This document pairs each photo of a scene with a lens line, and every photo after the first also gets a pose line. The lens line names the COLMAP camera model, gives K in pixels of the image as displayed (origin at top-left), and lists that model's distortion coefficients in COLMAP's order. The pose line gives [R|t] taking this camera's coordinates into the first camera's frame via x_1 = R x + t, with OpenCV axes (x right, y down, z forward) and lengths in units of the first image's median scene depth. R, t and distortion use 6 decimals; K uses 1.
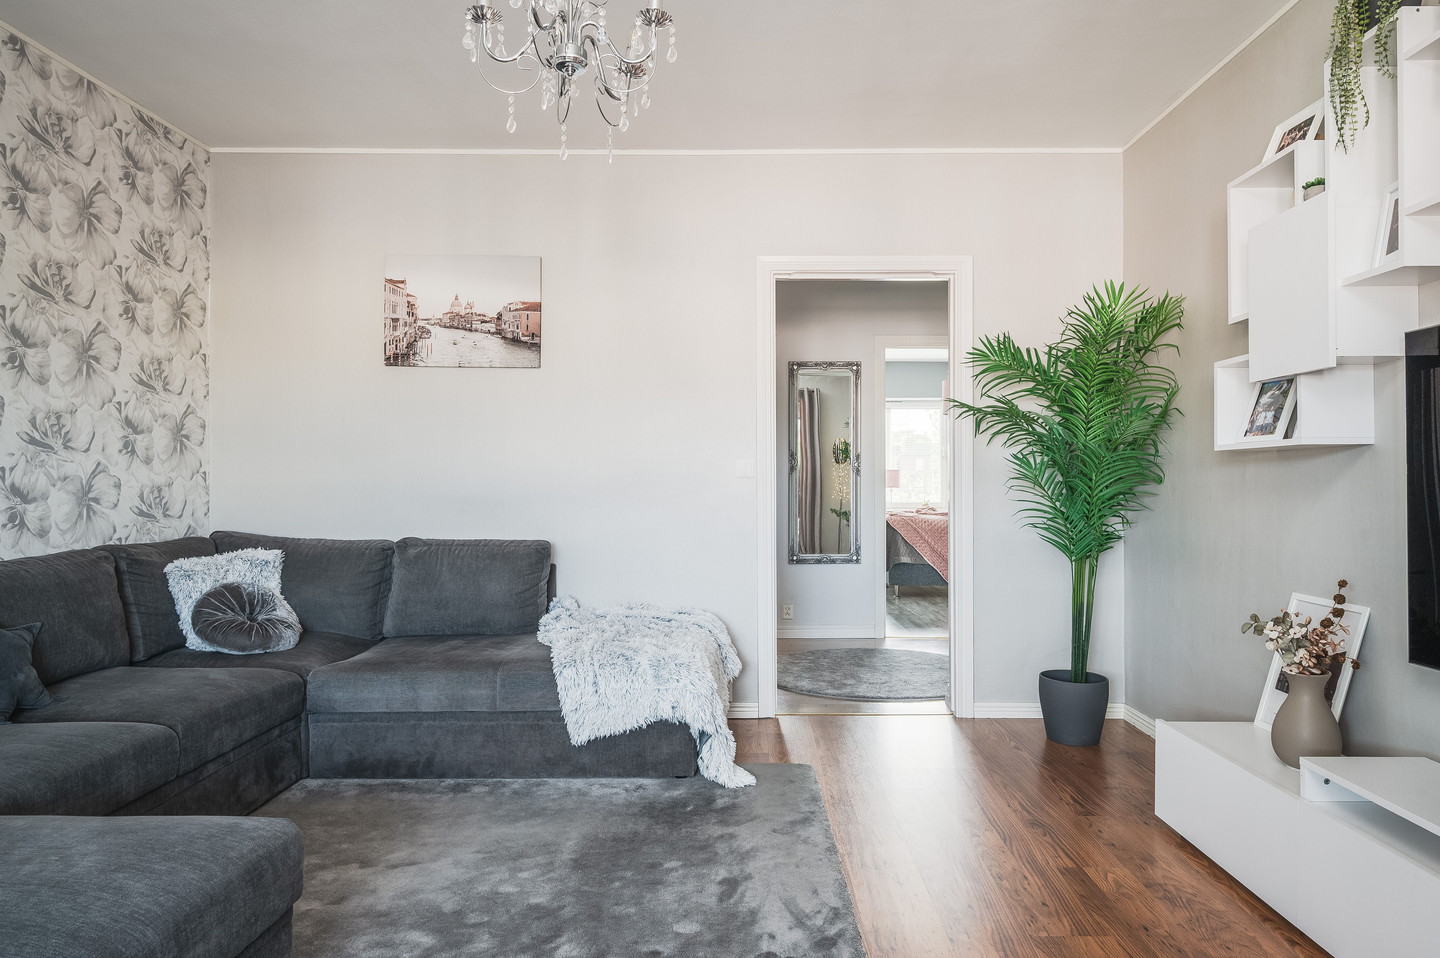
lens RADIAL K [[912.0, 0, 720.0], [0, 912.0, 479.0], [0, 0, 1]] dist [-0.000993, -0.000568]
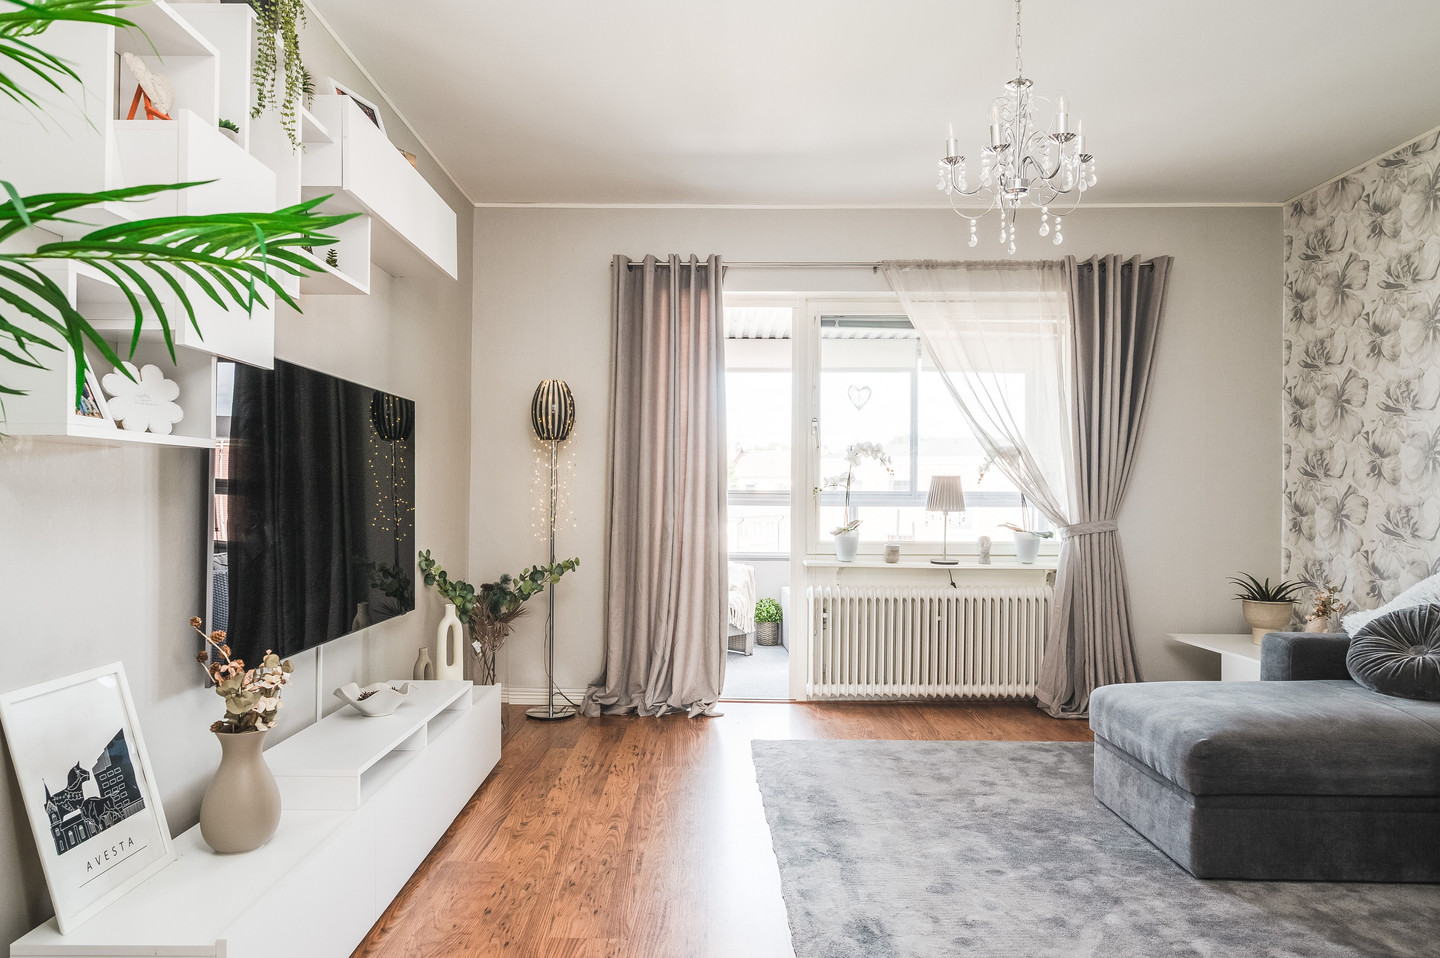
lens RADIAL K [[912.0, 0, 720.0], [0, 912.0, 479.0], [0, 0, 1]] dist [-0.000993, -0.000568]
pose [[-0.999411, -0.012259, -0.032057, 0.190476], [-0.011444, 0.999610, -0.025472, 0.013252], [0.032357, -0.025090, -0.999161, 2.133830]]
